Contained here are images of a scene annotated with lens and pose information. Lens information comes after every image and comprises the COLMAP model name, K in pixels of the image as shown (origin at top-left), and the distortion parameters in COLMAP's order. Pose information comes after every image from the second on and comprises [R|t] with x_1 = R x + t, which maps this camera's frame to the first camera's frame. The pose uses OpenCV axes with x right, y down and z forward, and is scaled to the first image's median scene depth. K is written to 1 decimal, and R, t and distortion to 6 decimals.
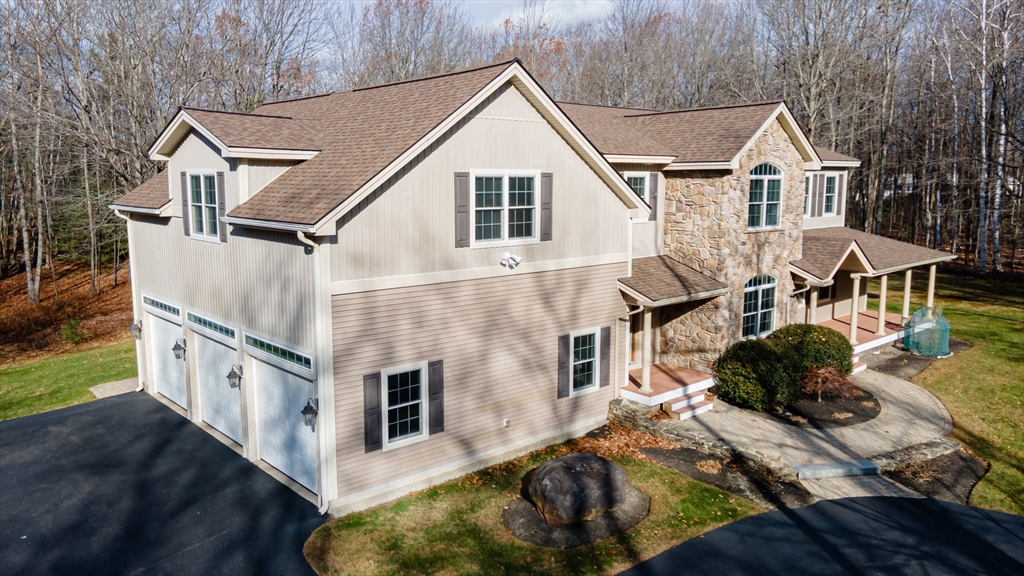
lens RADIAL K [[731.0, 0, 509.1], [0, 731.0, 285.8], [0, 0, 1]] dist [0.006121, -0.001101]
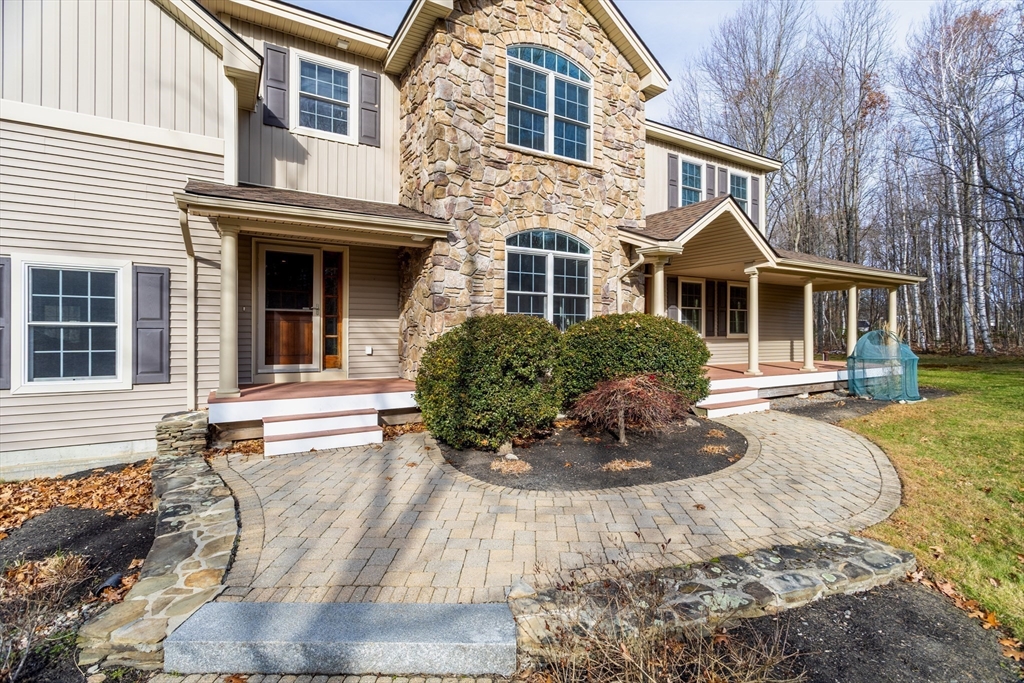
lens RADIAL K [[490.3, 0, 518.3], [0, 490.3, 337.6], [0, 0, 1]] dist [-0.024411, 0.003606]
pose [[0.983097, 0.005861, -0.182991, 0.392338], [-0.029216, 0.991702, -0.125197, 0.123355], [0.180738, 0.128427, 0.975110, 0.609283]]
